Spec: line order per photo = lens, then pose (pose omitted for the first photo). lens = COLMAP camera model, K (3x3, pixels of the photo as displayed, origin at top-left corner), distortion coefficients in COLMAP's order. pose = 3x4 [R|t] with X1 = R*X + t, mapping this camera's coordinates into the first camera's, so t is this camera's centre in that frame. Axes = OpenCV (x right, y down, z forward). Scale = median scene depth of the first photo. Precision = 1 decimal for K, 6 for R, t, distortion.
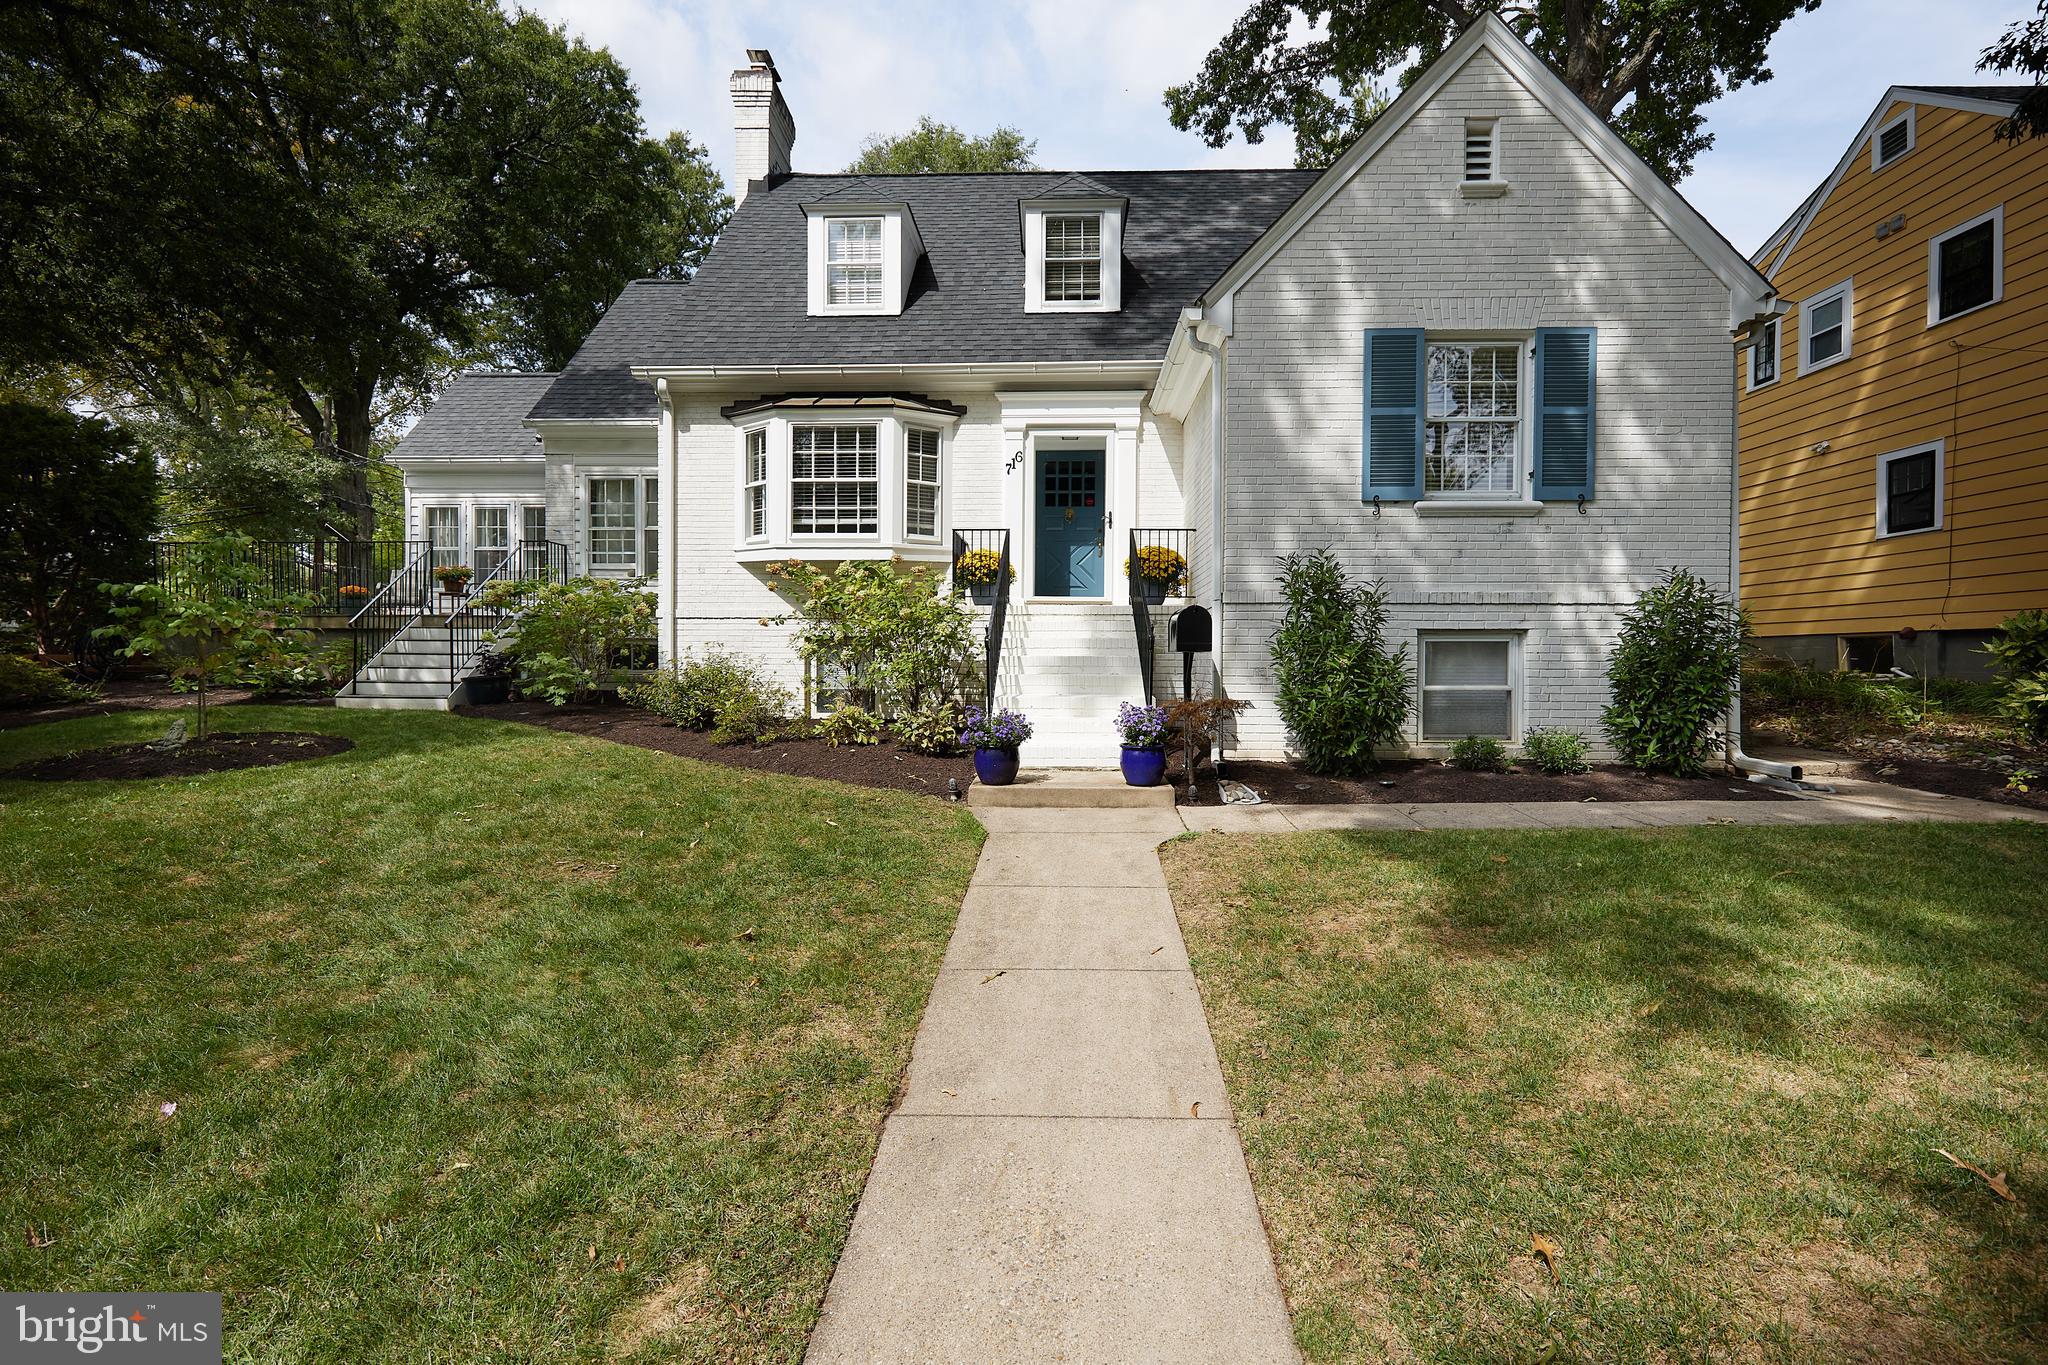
lens RADIAL K [[954.1, 0, 1024.0], [0, 954.1, 682.5], [0, 0, 1]] dist [0.013605, -0.007568]
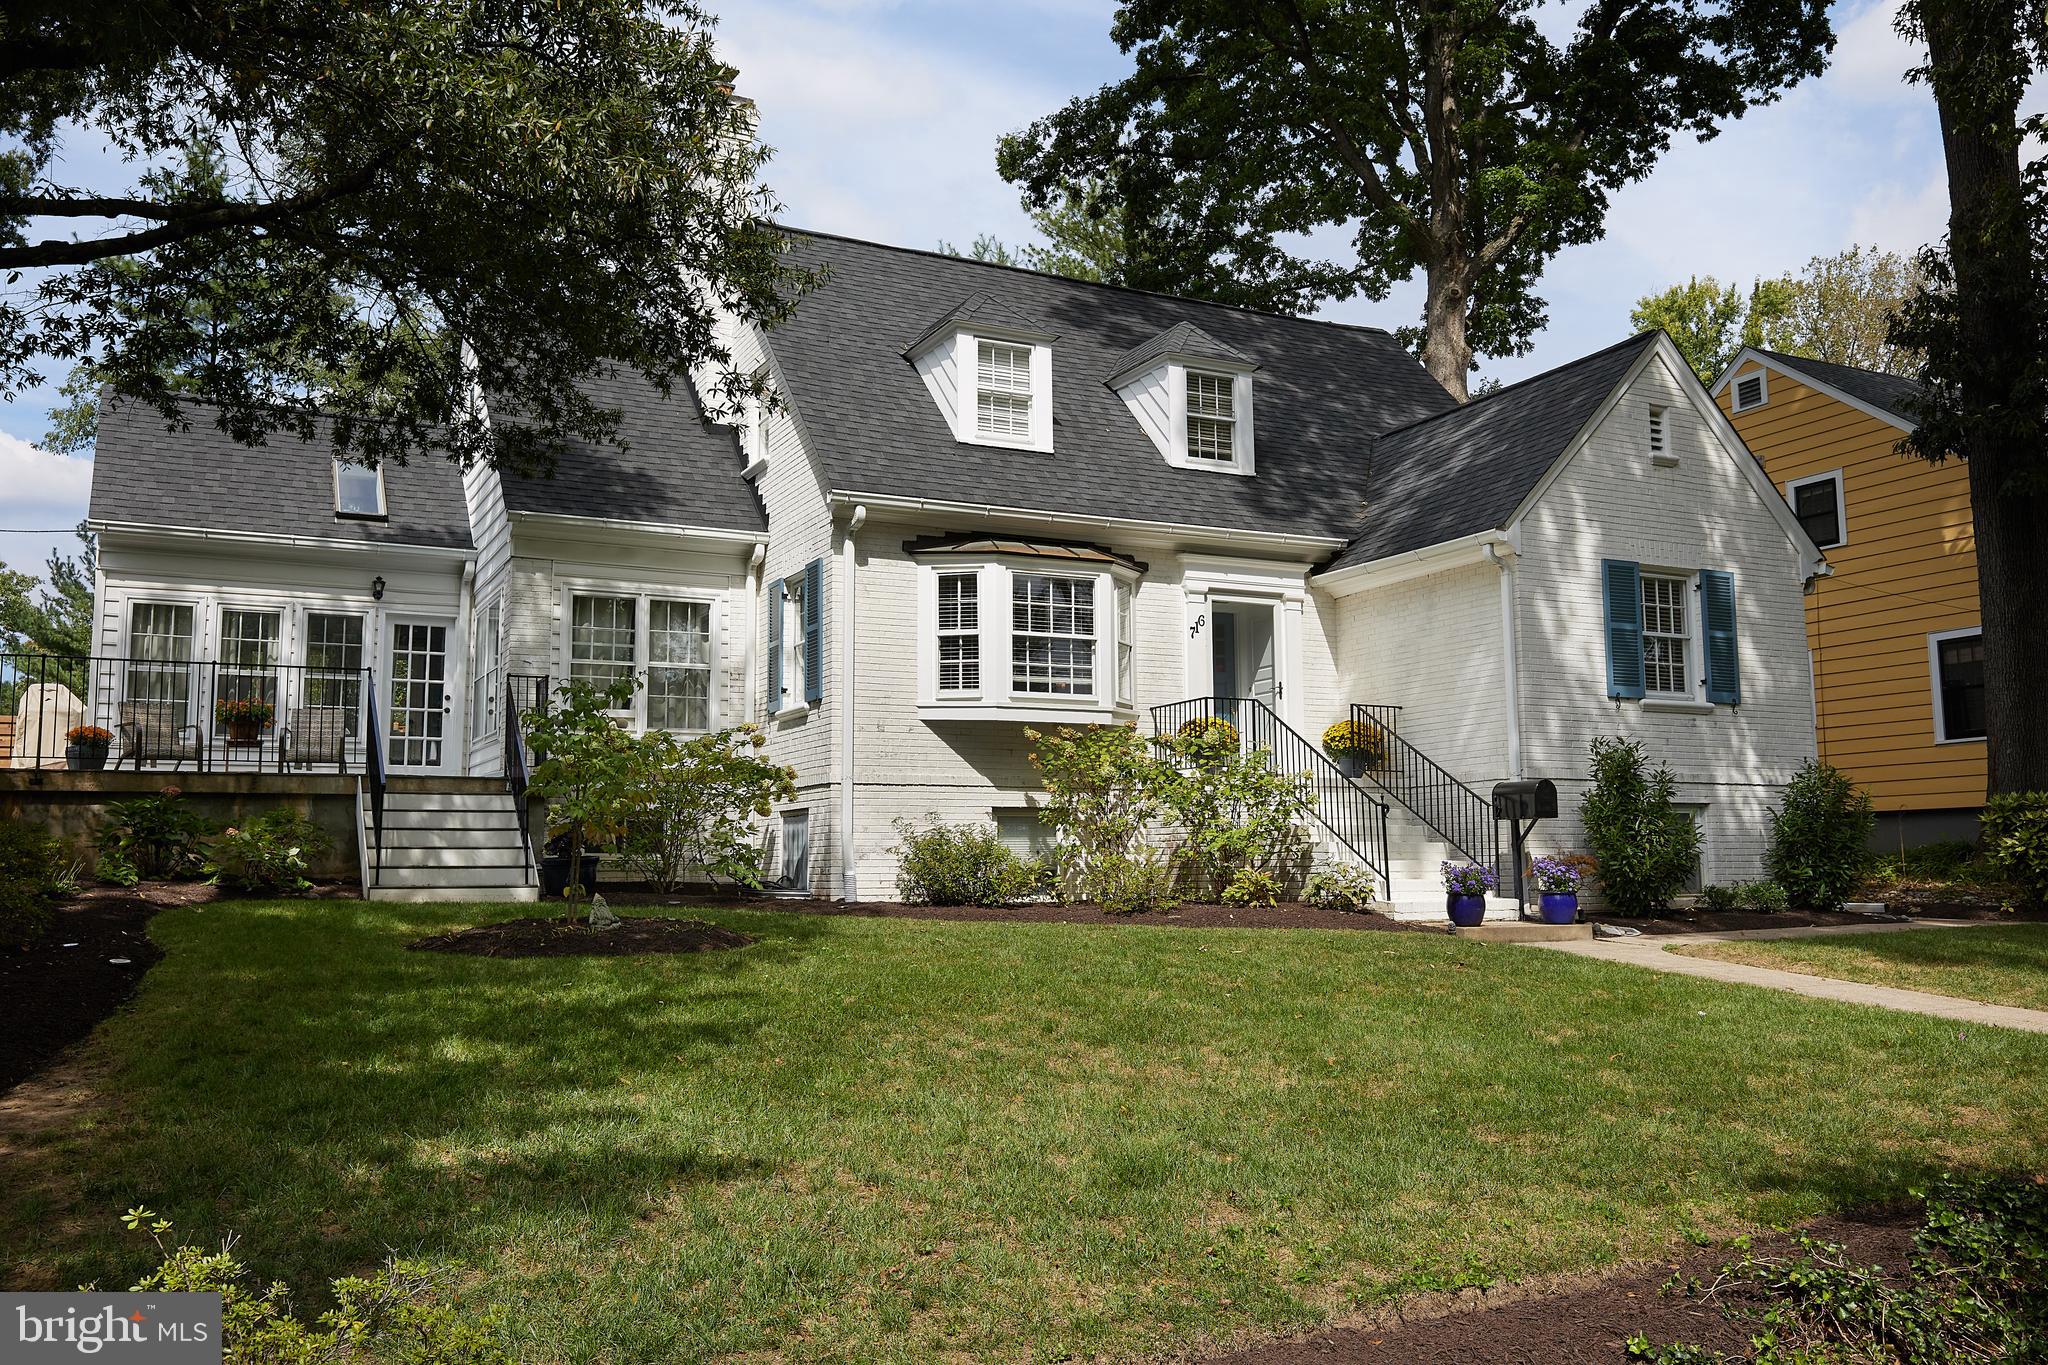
lens RADIAL K [[1770.9, 0, 1024.0], [0, 1770.9, 682.5], [0, 0, 1]] dist [-0.000237, 0.102204]
pose [[0.869654, 0.045791, 0.491532, -1.041281], [0.023349, 0.990759, -0.133610, 0.057205], [-0.493108, 0.127671, 0.860549, -0.429945]]
